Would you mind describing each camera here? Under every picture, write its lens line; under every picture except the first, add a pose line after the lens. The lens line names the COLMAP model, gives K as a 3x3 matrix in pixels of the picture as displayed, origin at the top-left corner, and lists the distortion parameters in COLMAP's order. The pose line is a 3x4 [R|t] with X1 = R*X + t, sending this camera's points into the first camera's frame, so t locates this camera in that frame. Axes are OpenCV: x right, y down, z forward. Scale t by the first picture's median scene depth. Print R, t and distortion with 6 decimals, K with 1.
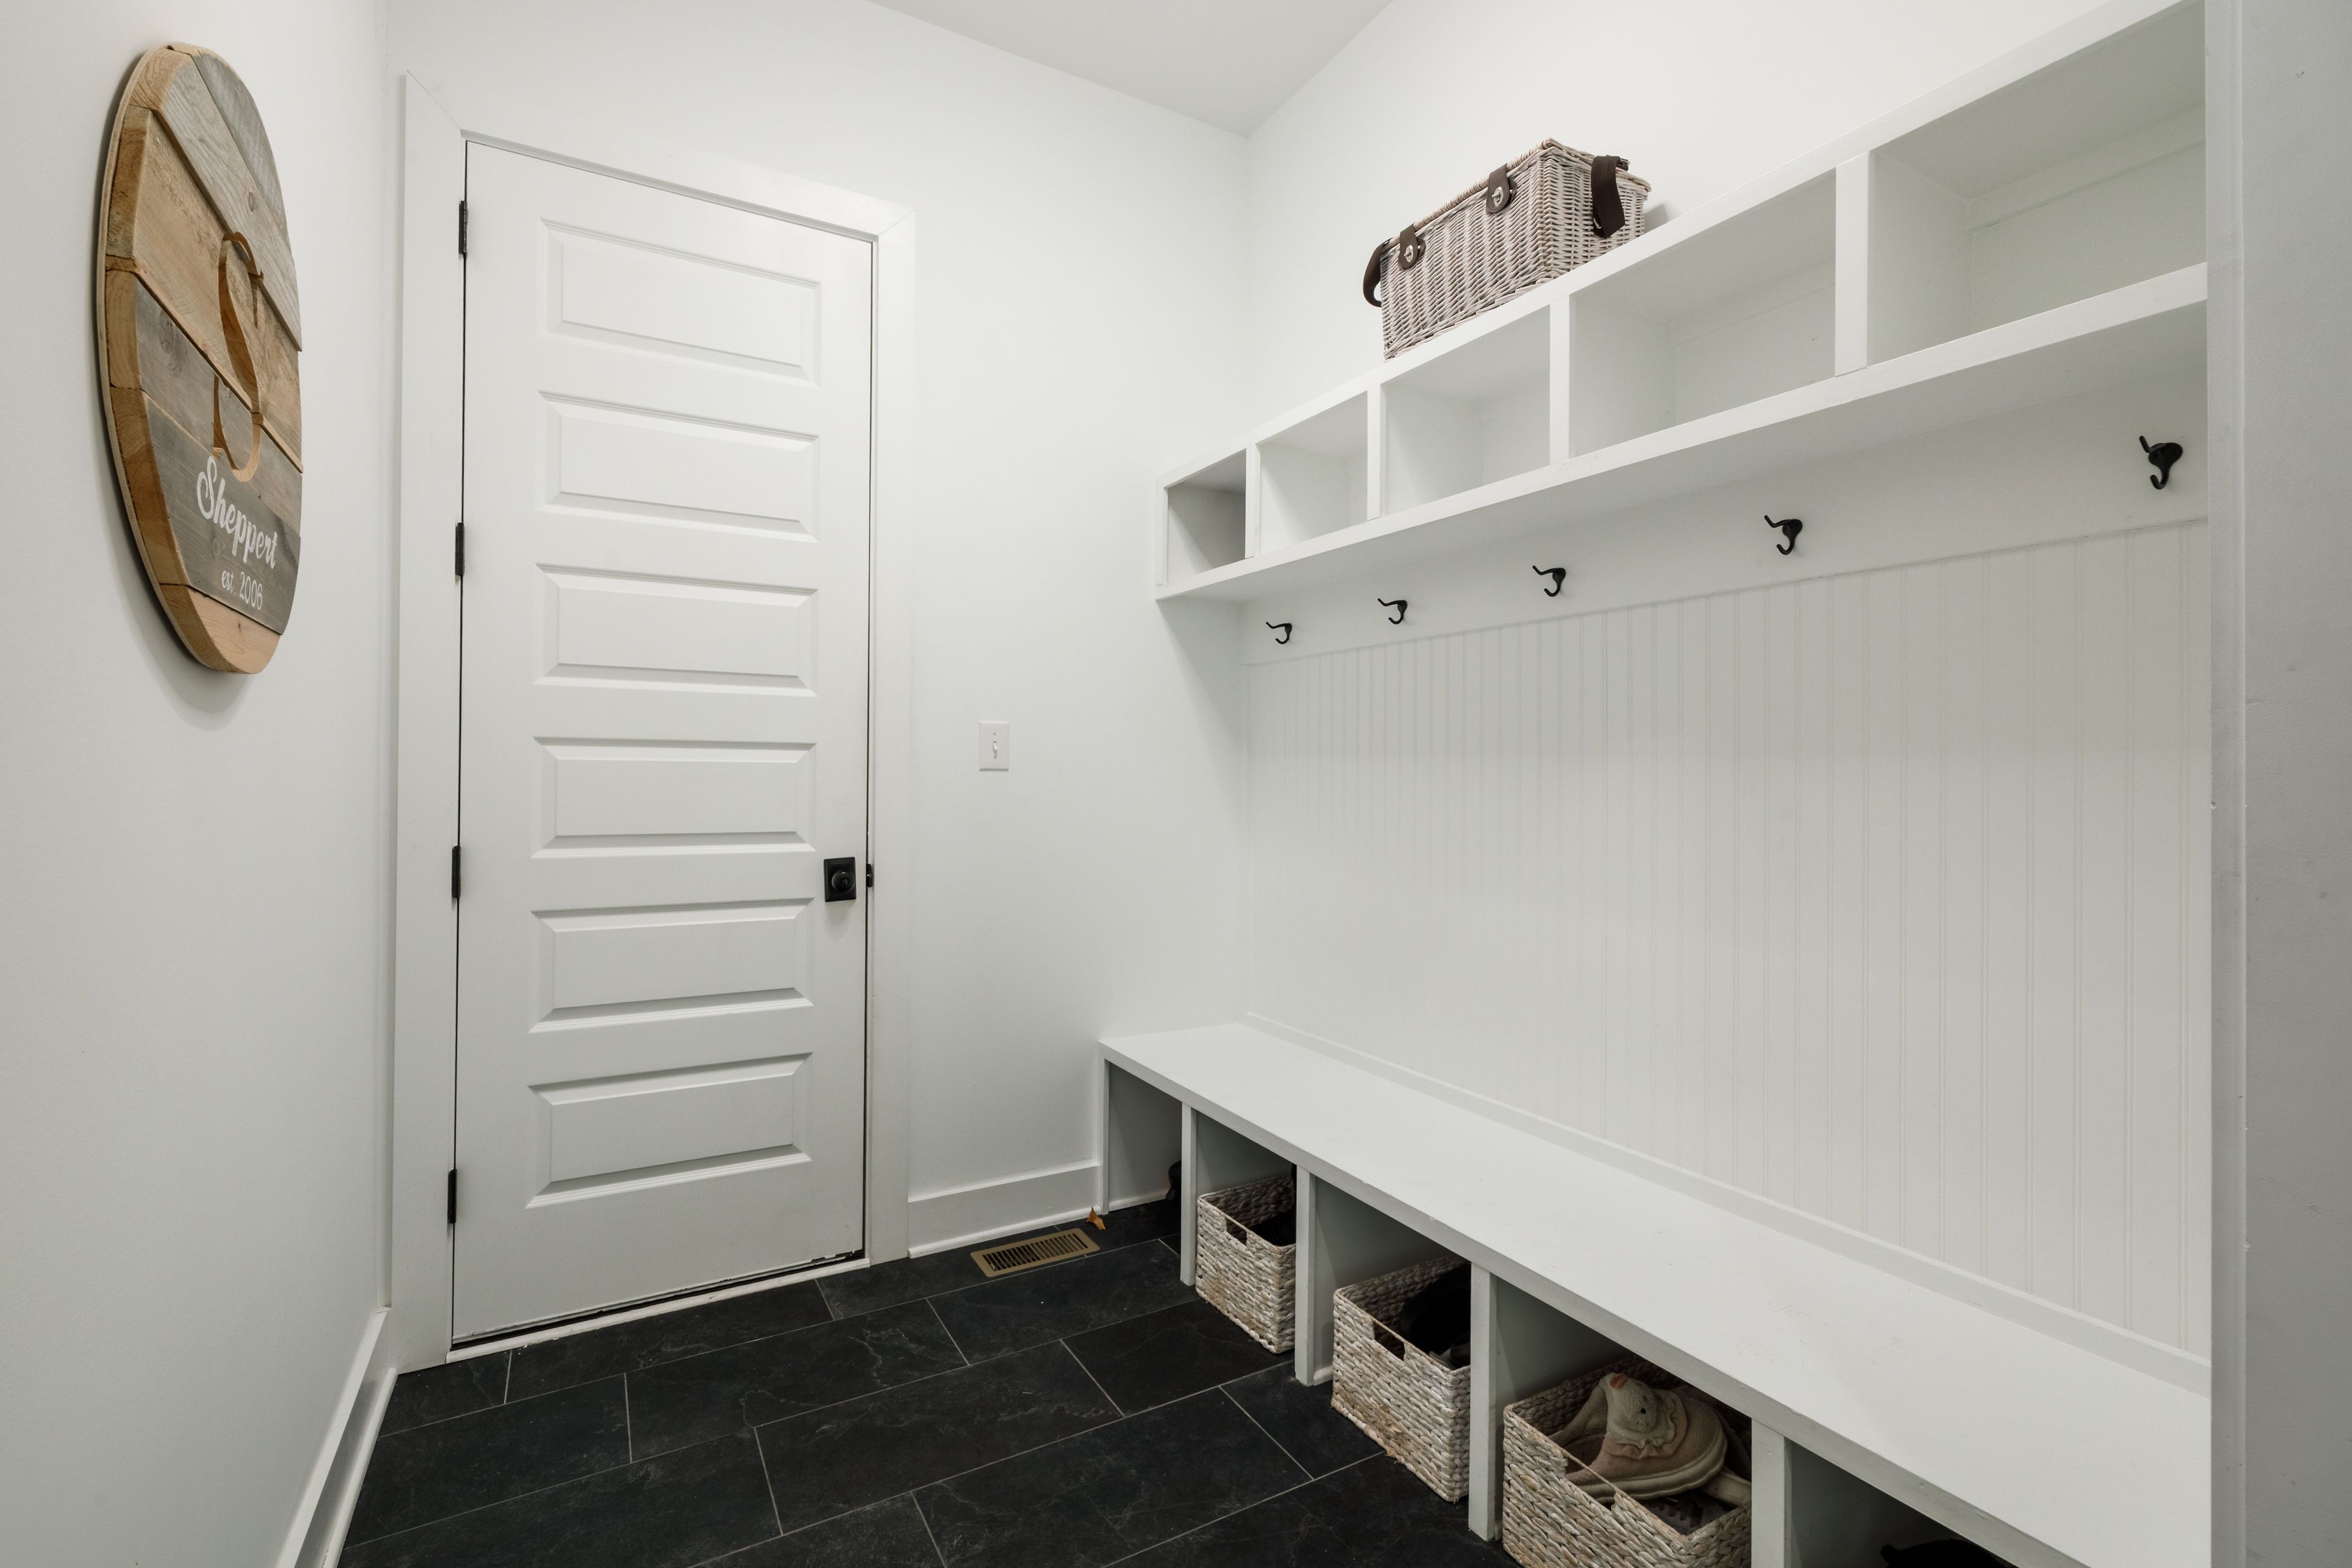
lens RADIAL K [[1027.7, 0, 1163.6], [0, 1027.7, 764.7], [0, 0, 1]] dist [-0.007482, 0.000266]
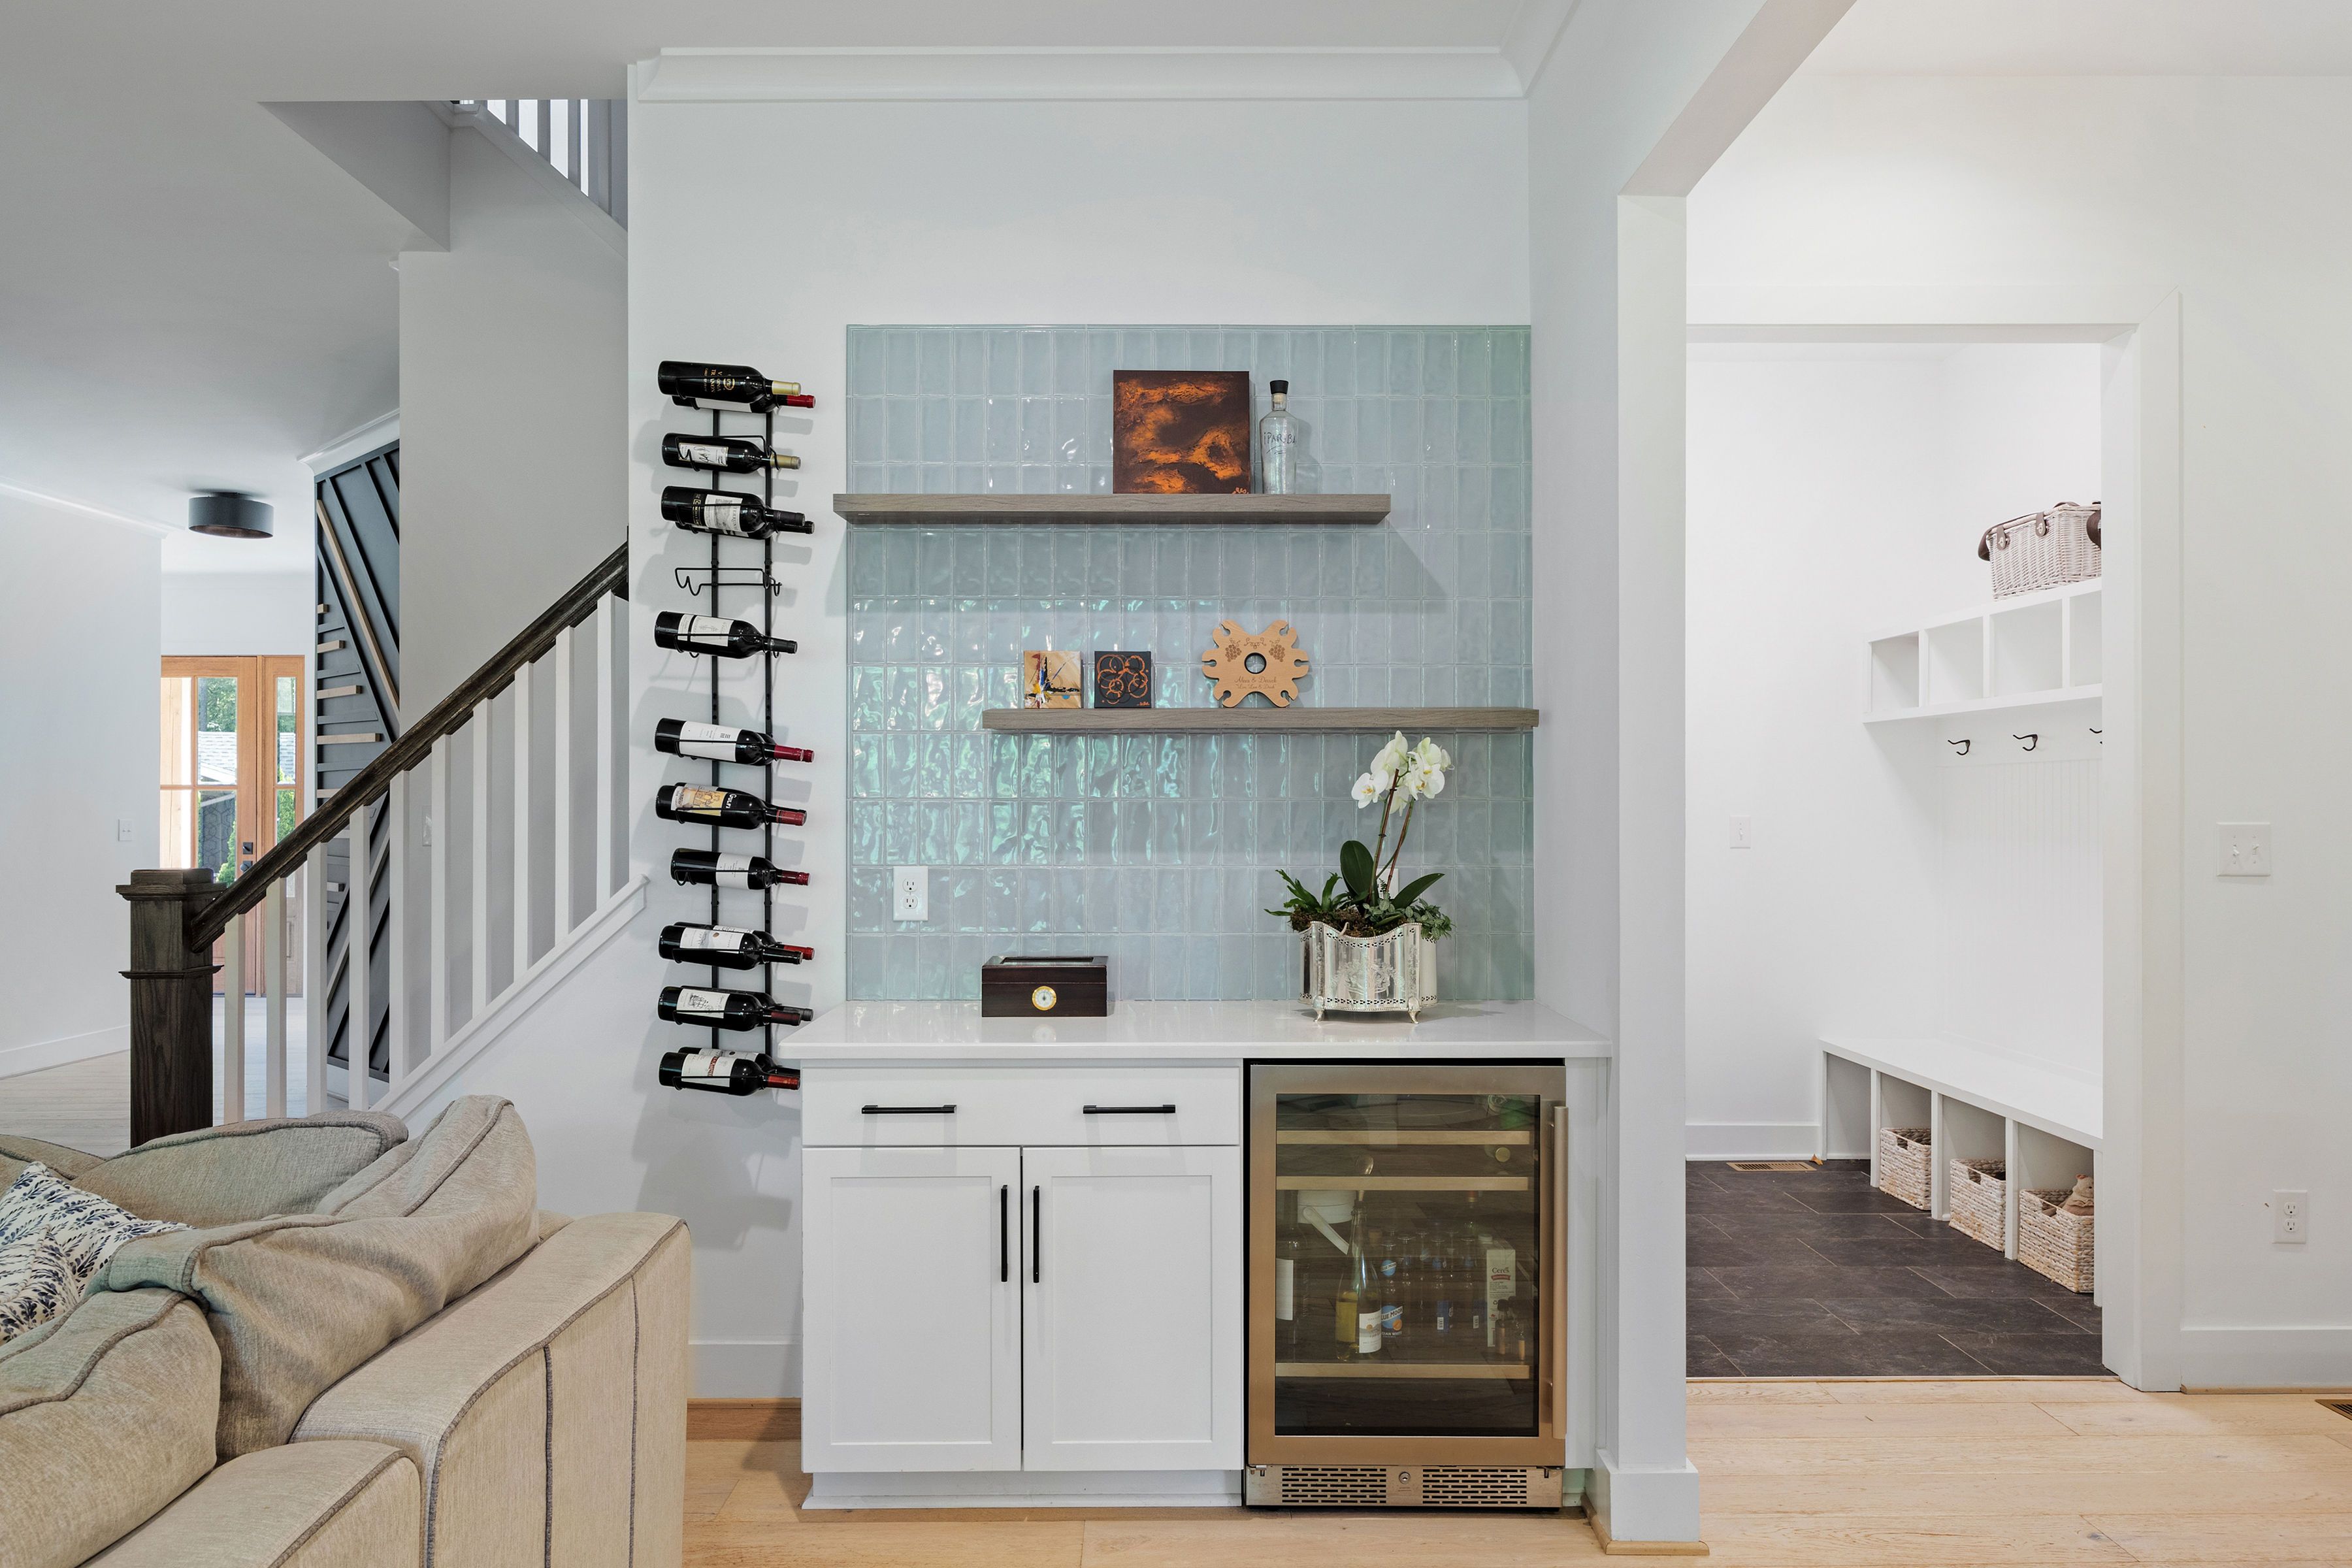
lens RADIAL K [[1603.1, 0, 1174.9], [0, 1603.1, 797.9], [0, 0, 1]] dist [0.001182, -0.007107]
pose [[0.877499, -0.005125, -0.479550, 0.245040], [0.004083, 0.999986, -0.003215, -0.066151], [0.479560, 0.000863, 0.877508, -1.524747]]
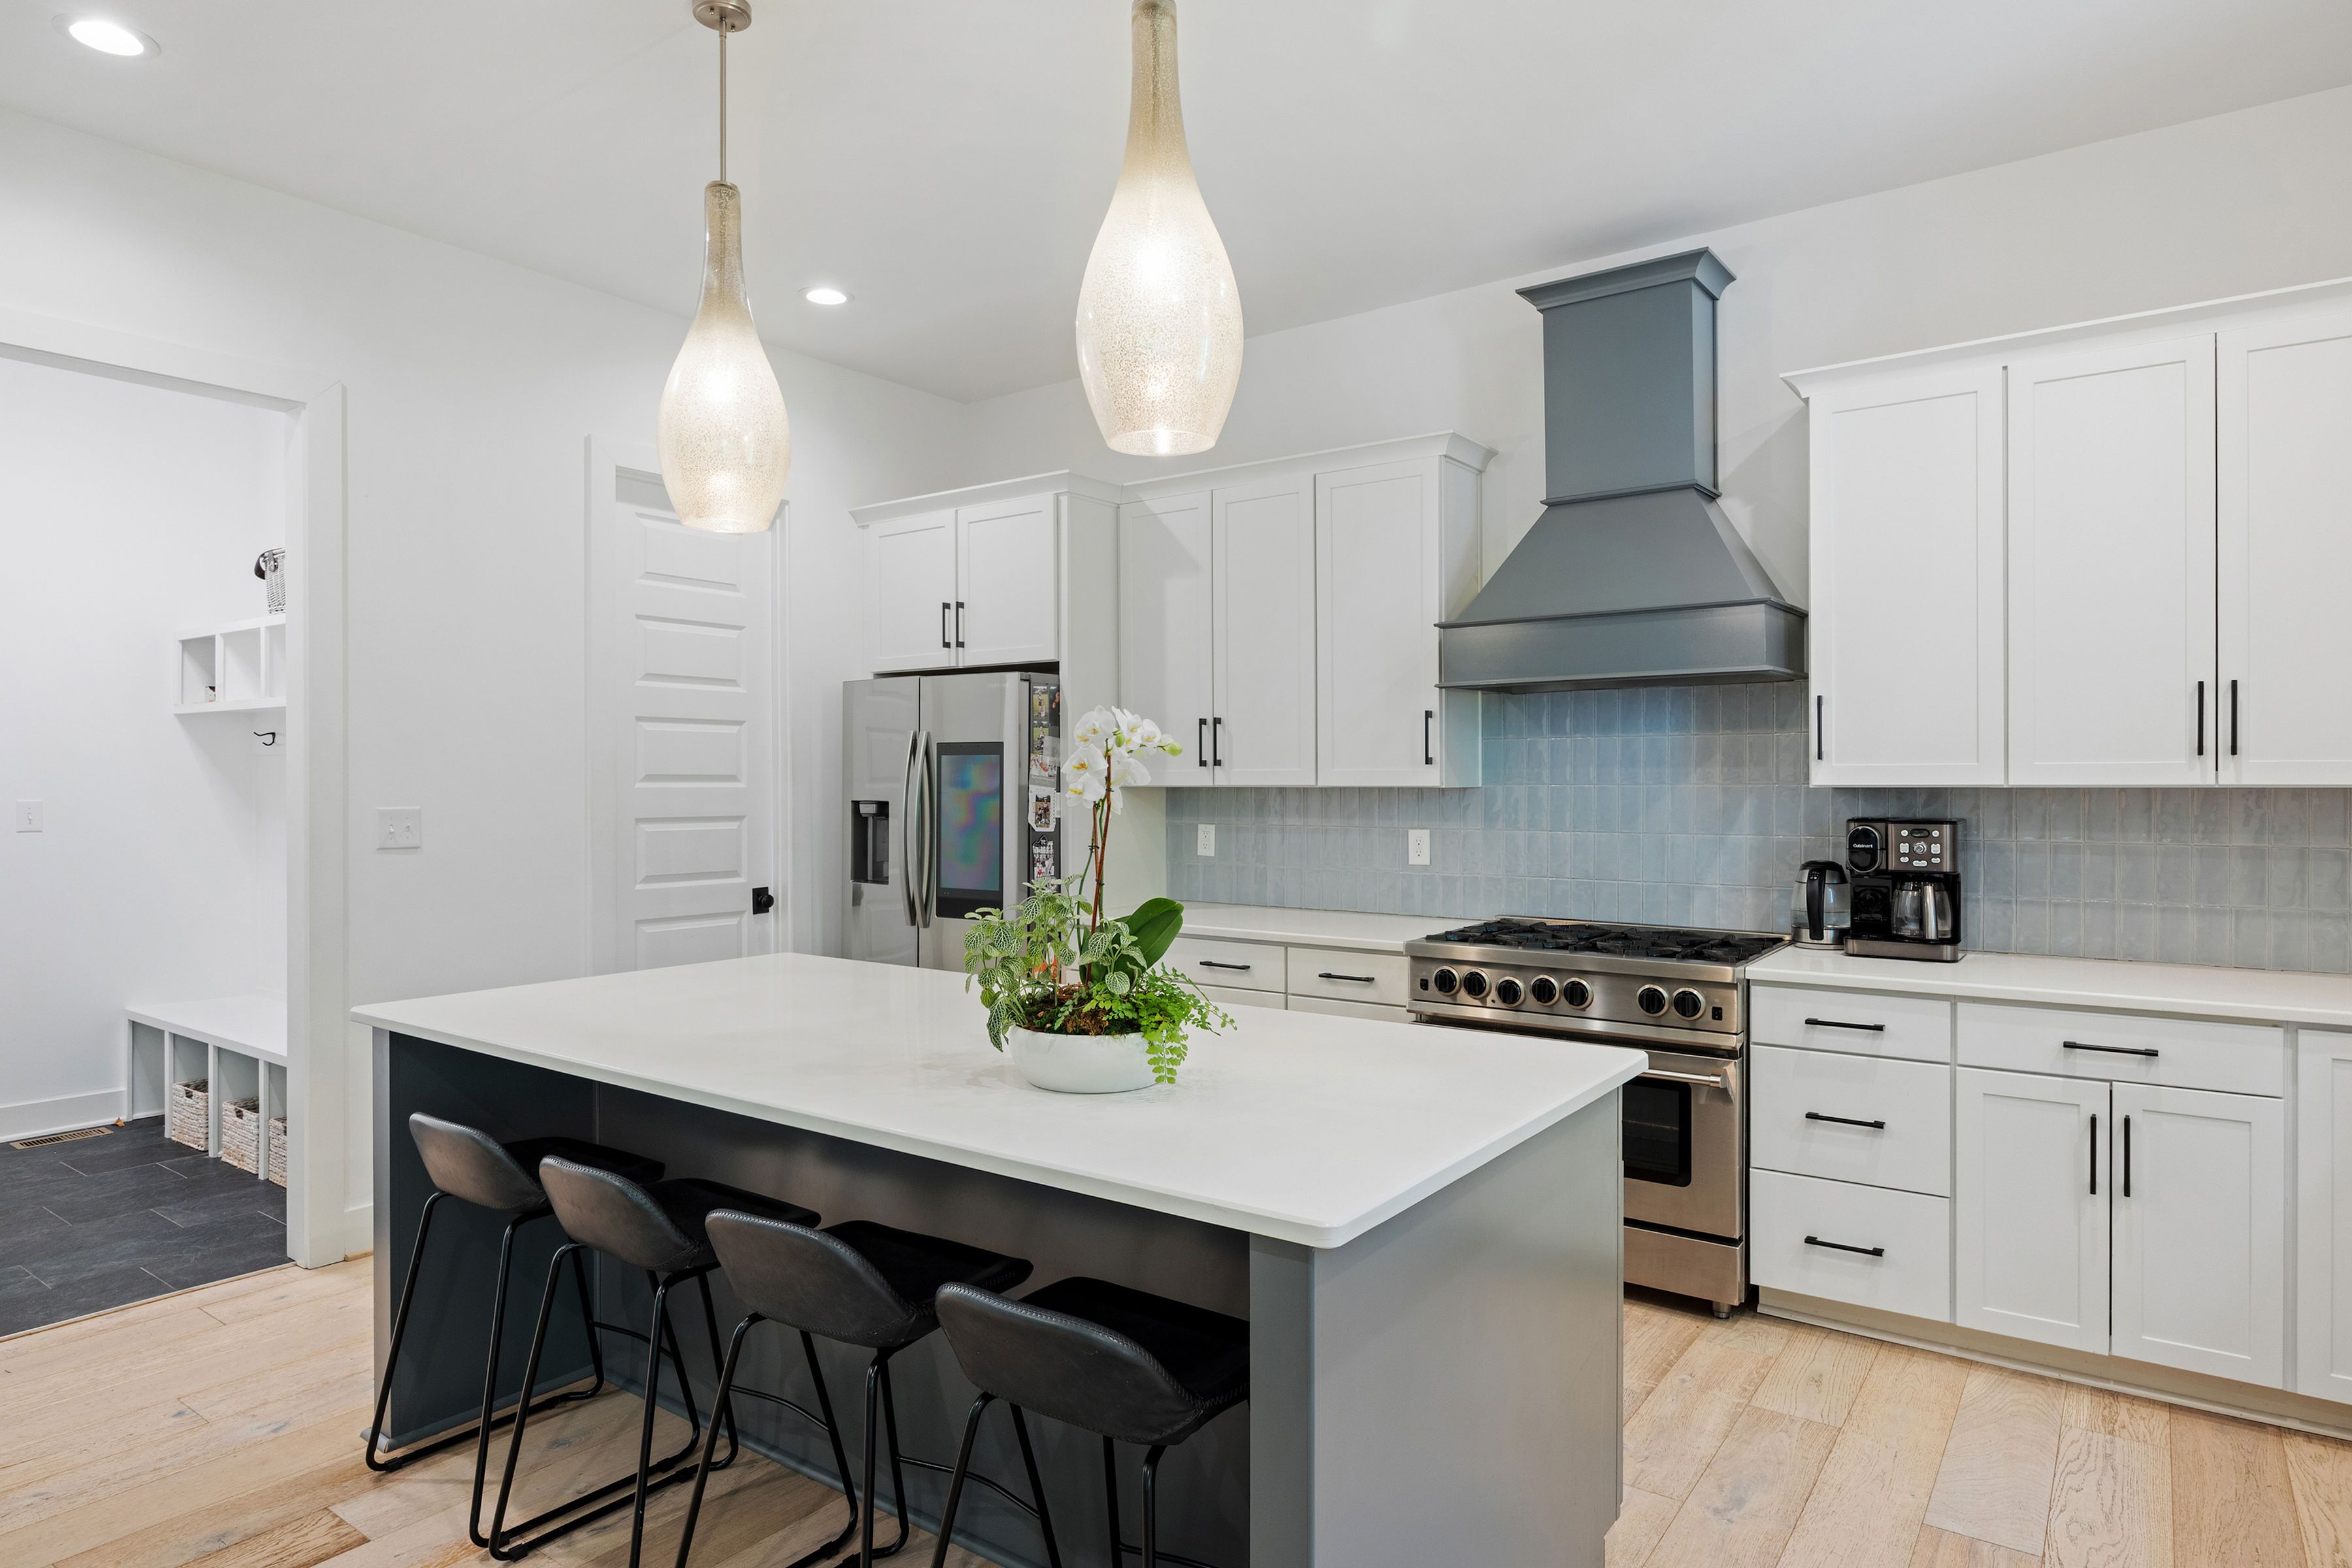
lens RADIAL K [[1346.3, 0, 1164.8], [0, 1346.3, 777.5], [0, 0, 1]] dist [-0.002586, 0.001185]
pose [[0.912428, -0.004248, 0.409216, 0.586321], [0.002009, 0.999981, 0.005901, -0.087729], [-0.409233, -0.004562, 0.912419, -1.596279]]
